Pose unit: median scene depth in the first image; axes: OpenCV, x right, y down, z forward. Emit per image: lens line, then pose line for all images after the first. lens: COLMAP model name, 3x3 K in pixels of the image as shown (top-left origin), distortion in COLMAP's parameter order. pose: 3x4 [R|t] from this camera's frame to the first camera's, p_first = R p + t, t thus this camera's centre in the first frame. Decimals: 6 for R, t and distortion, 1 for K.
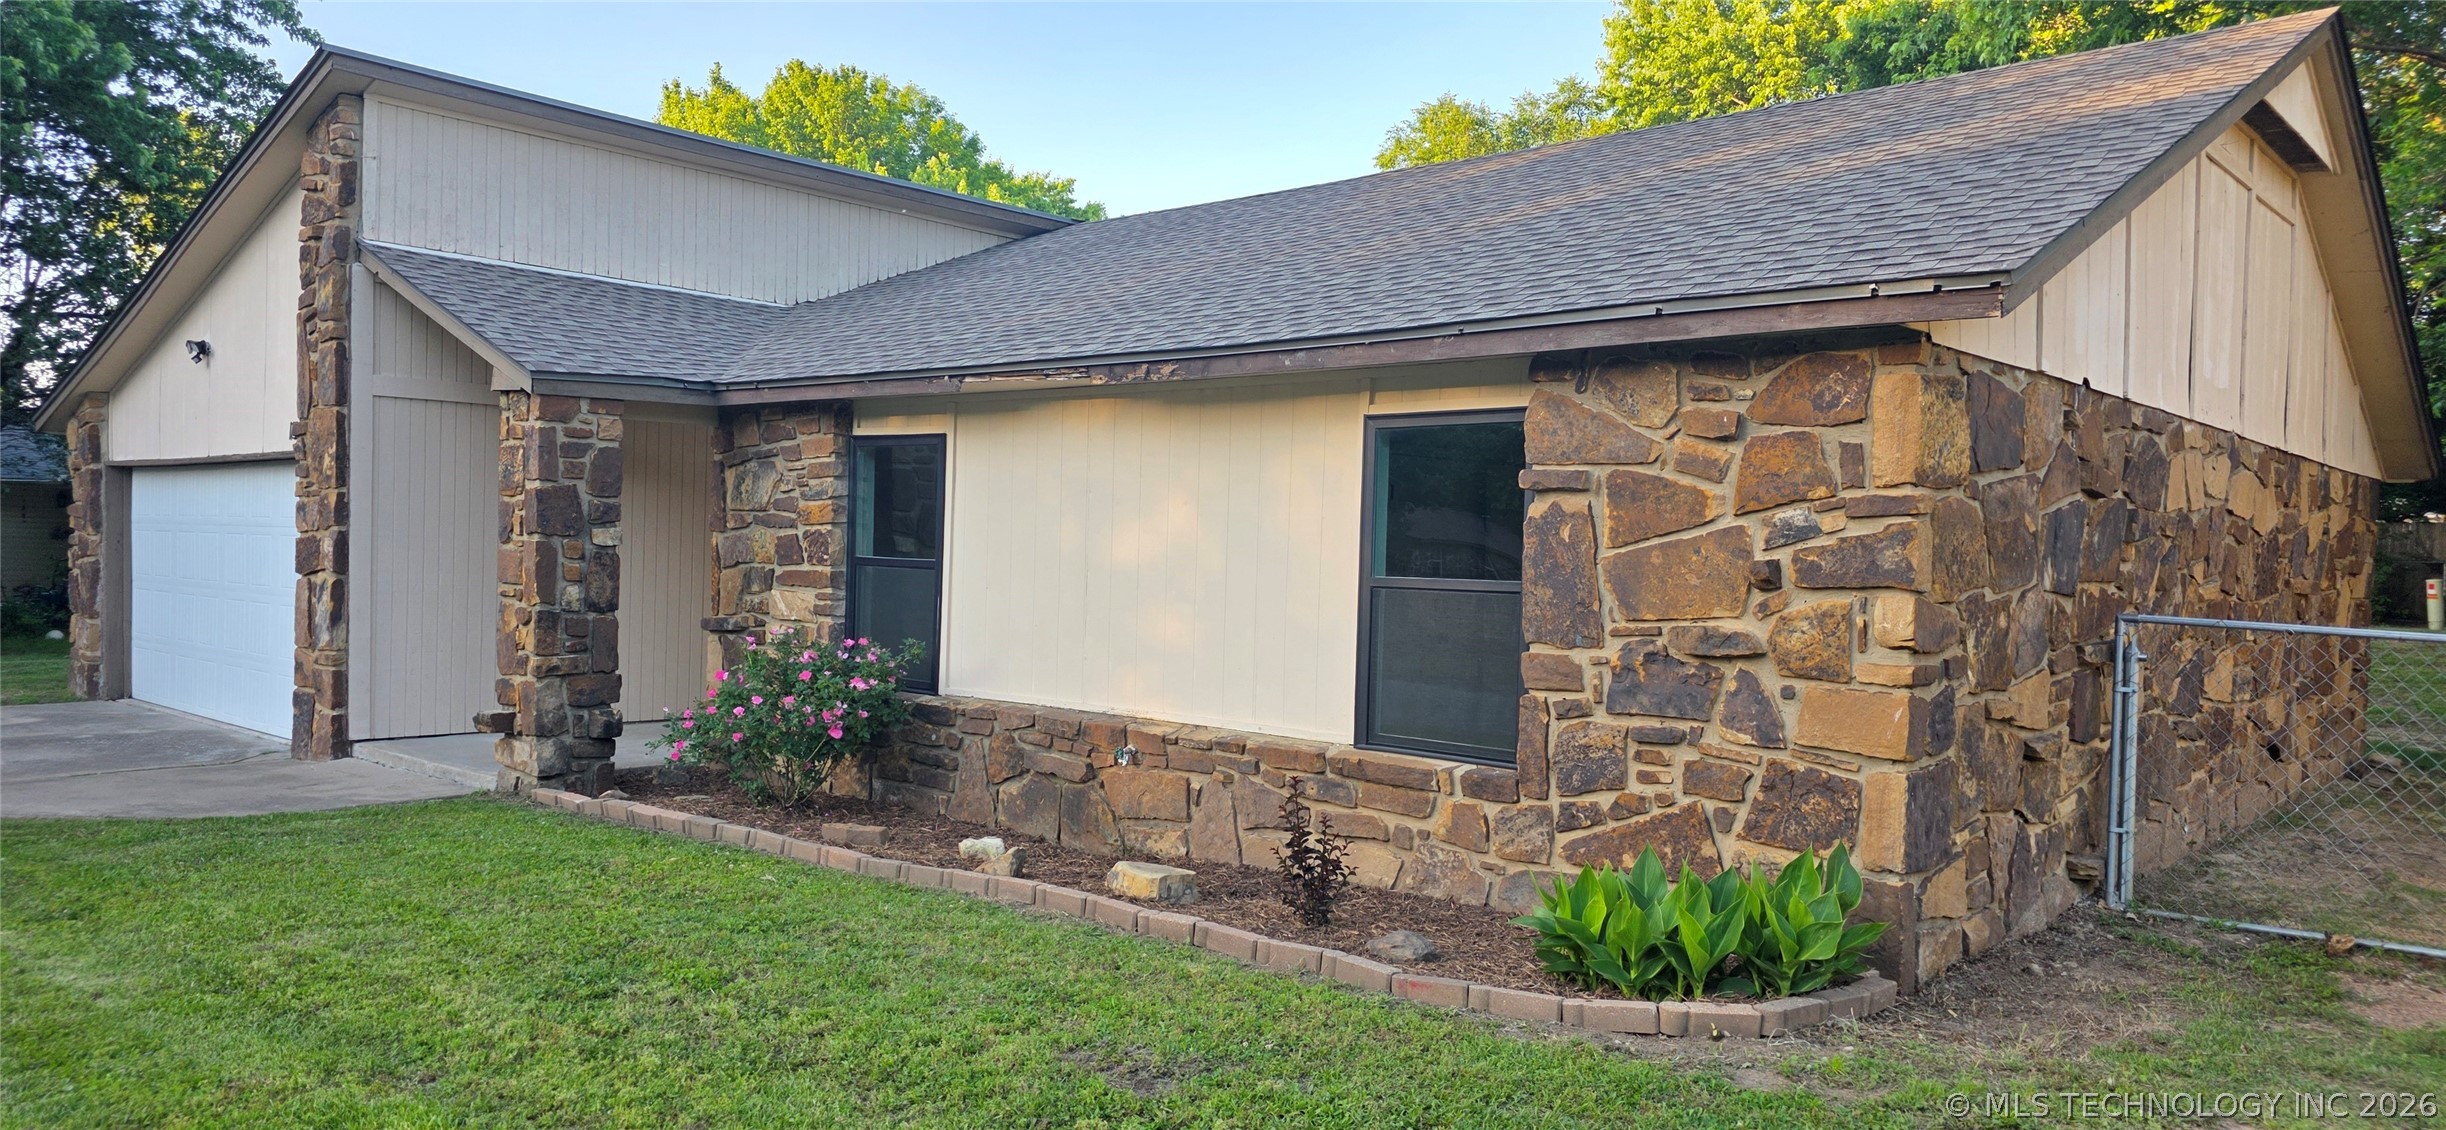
lens RADIAL K [[1580.2, 0, 1225.3], [0, 1580.2, 585.2], [0, 0, 1]] dist [0.111043, -0.164776]
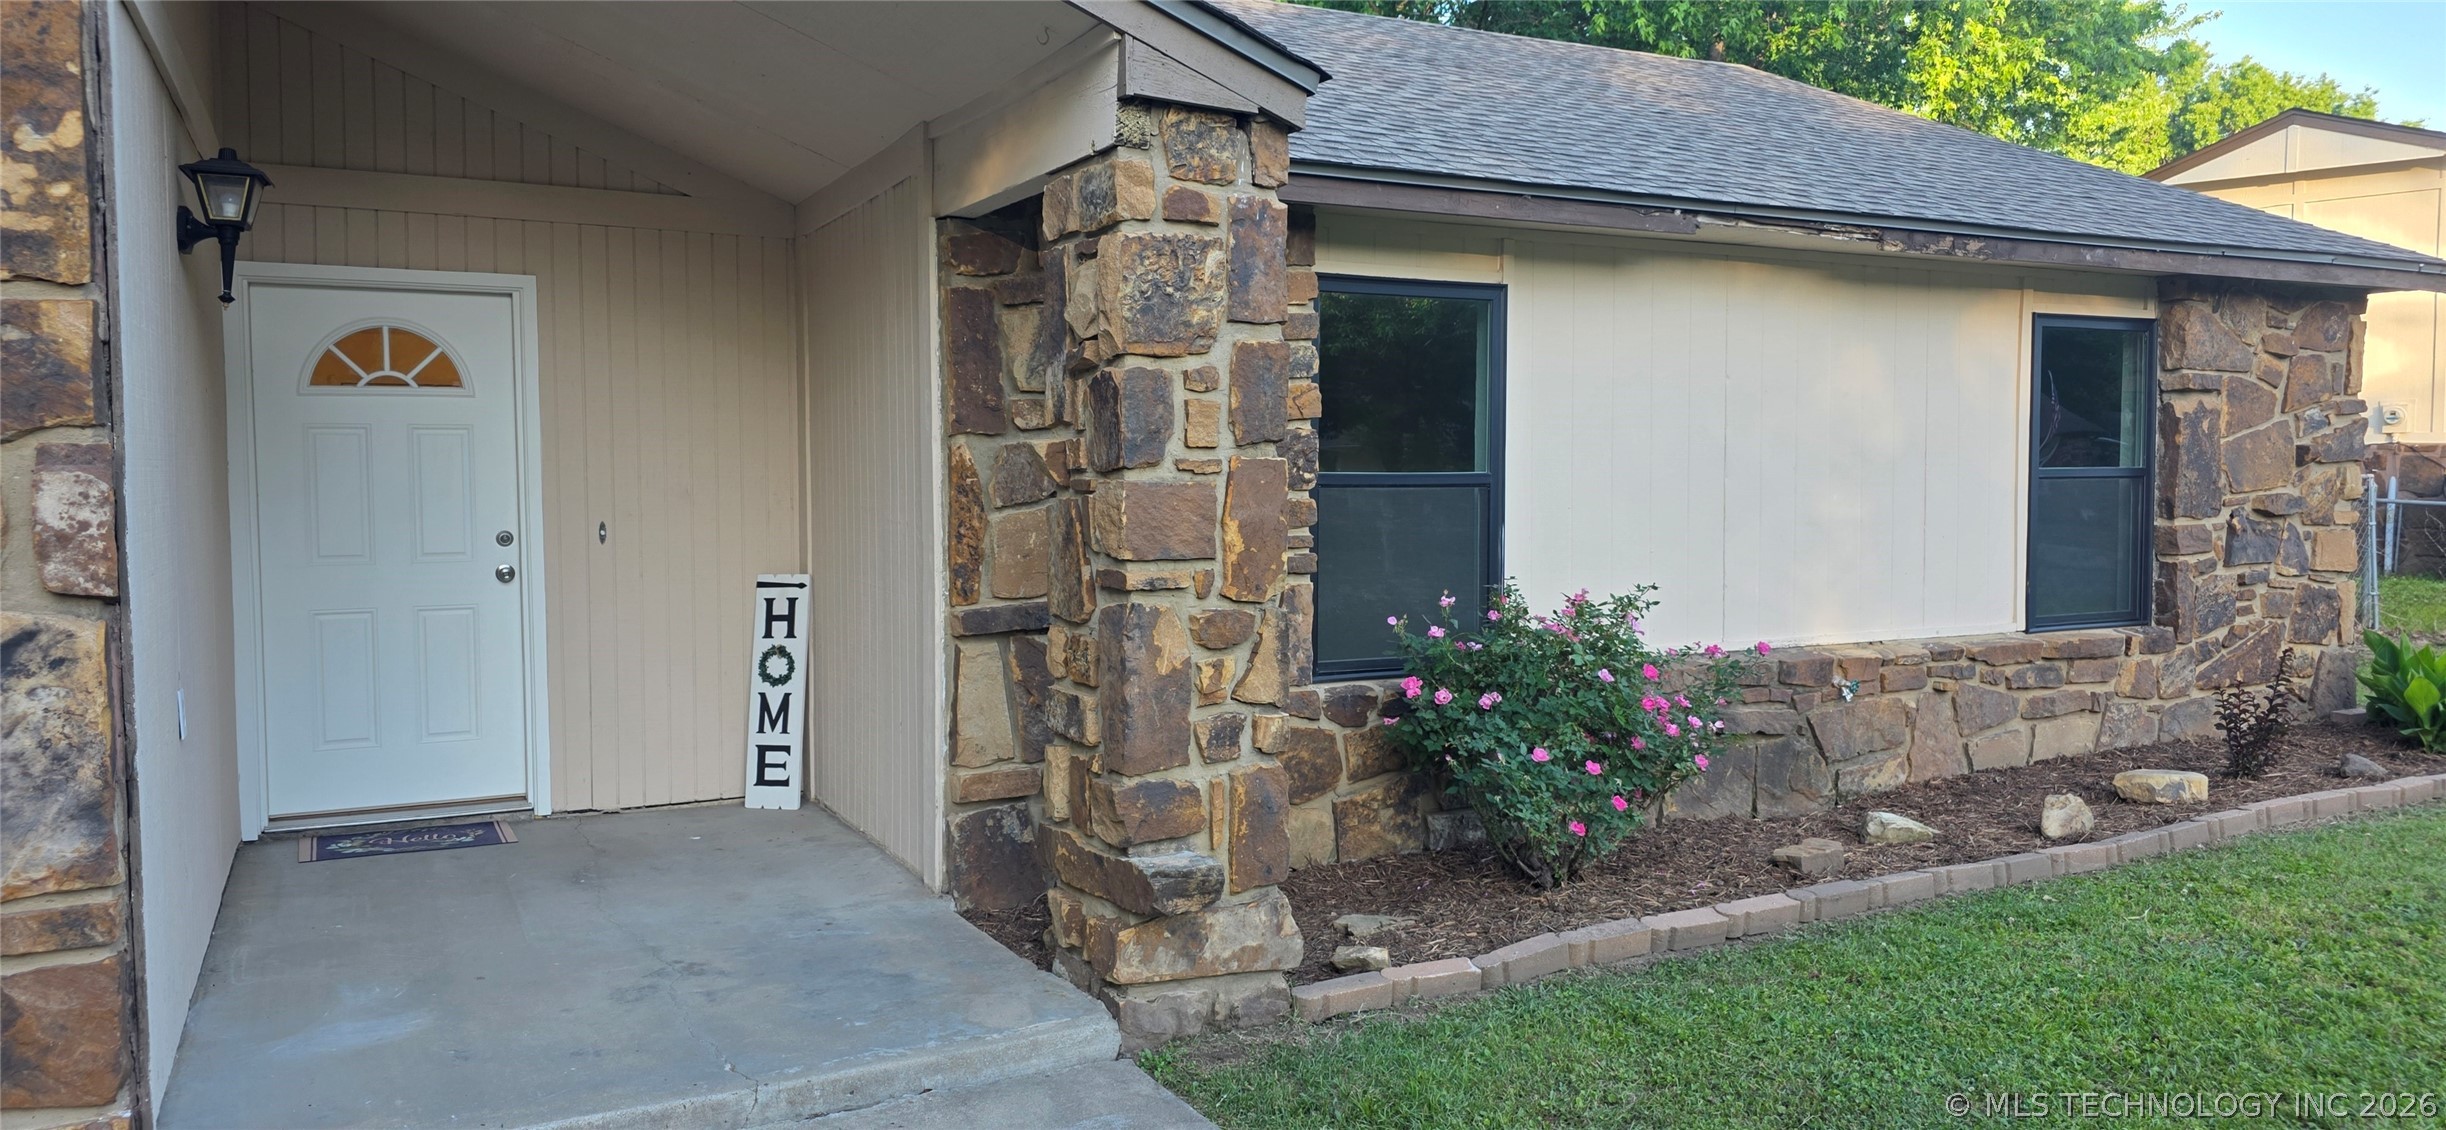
lens RADIAL K [[1667.1, 0, 1185.0], [0, 1667.1, 558.7], [0, 0, 1]] dist [0.016963, 0.000685]
pose [[0.369471, -0.079880, 0.925803, -1.091585], [0.033423, 0.996796, 0.072667, -0.043014], [-0.928641, 0.004095, 0.370957, 1.056145]]
